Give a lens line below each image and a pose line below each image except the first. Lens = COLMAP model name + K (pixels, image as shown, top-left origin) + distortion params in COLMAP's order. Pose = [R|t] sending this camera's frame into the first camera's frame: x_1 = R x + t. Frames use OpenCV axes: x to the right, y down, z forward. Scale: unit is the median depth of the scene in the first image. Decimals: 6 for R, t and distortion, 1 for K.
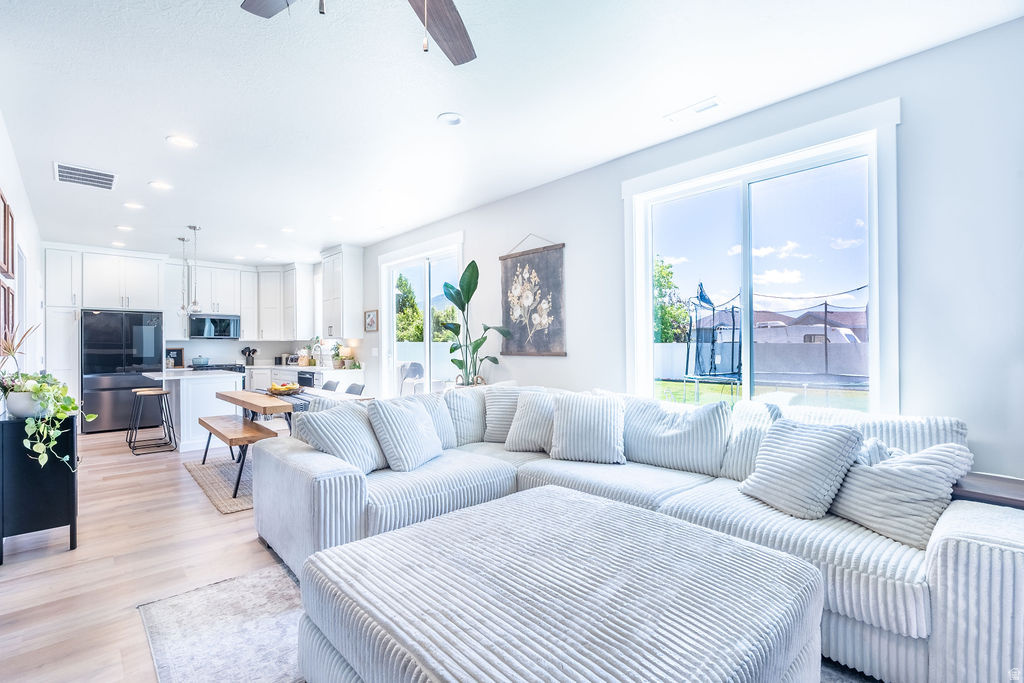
lens RADIAL K [[465.2, 0, 512.6], [0, 465.2, 346.2], [0, 0, 1]] dist [-0.004126, 0.001369]
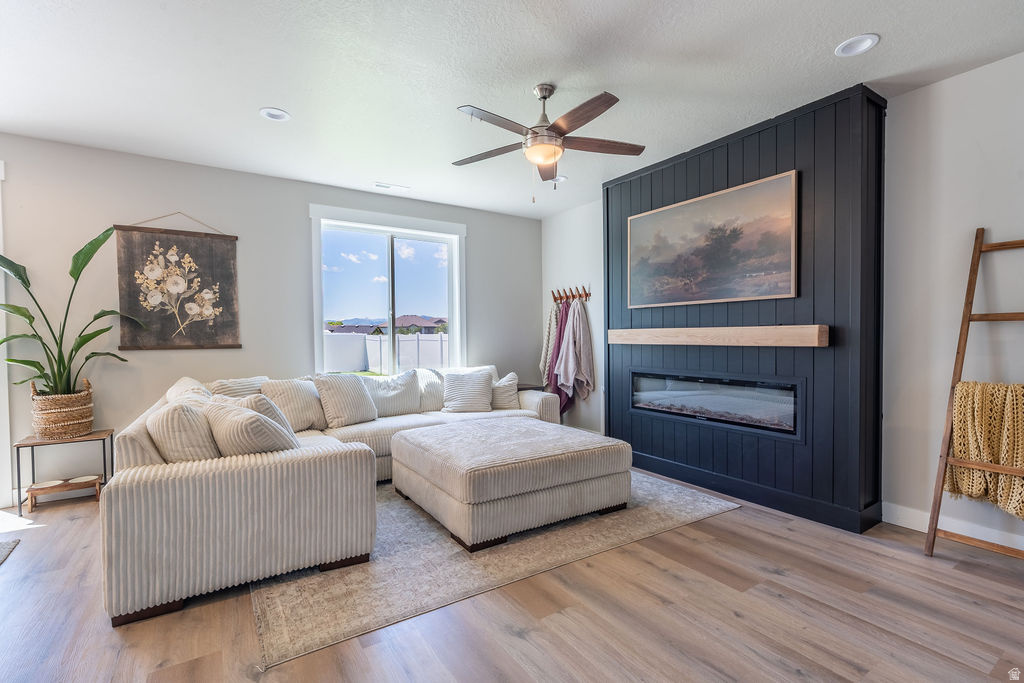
lens RADIAL K [[465.2, 0, 507.8], [0, 465.2, 345.7], [0, 0, 1]] dist [-0.004126, 0.001369]
pose [[0.179880, -0.019859, 0.983488, -0.742483], [0.003509, 0.999803, 0.019547, -0.001754], [-0.983682, -0.000065, 0.179915, 0.228072]]
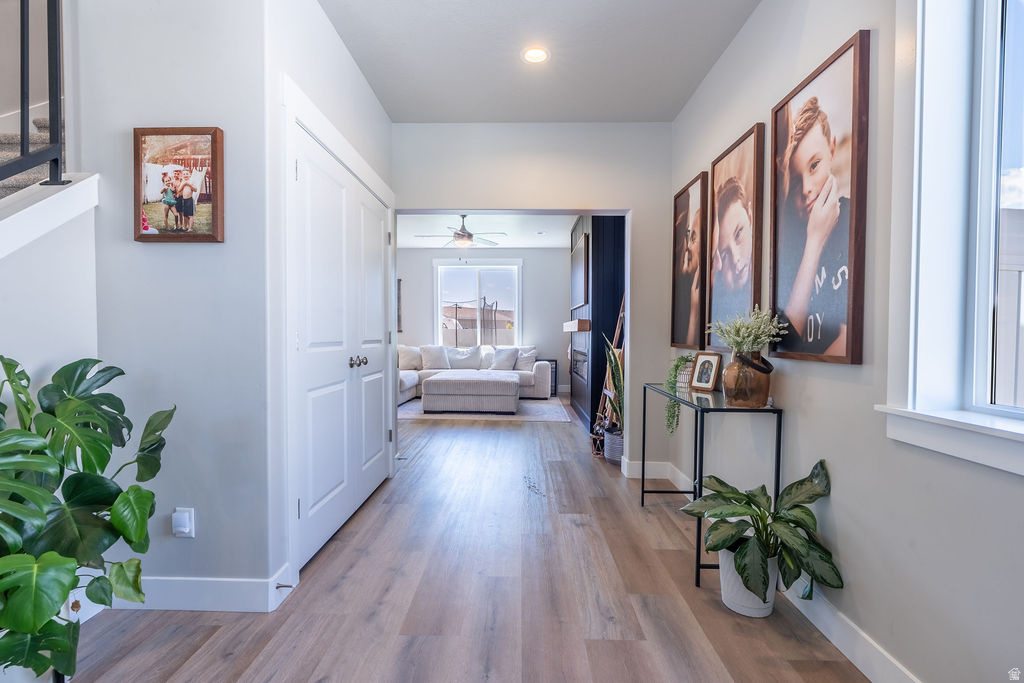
lens RADIAL K [[465.2, 0, 513.8], [0, 465.2, 338.4], [0, 0, 1]] dist [-0.004126, 0.001369]
pose [[0.695493, -0.001758, 0.718531, -1.010837], [-0.008252, 0.999912, 0.010433, 0.022922], [-0.718486, -0.013186, 0.695417, -0.823019]]
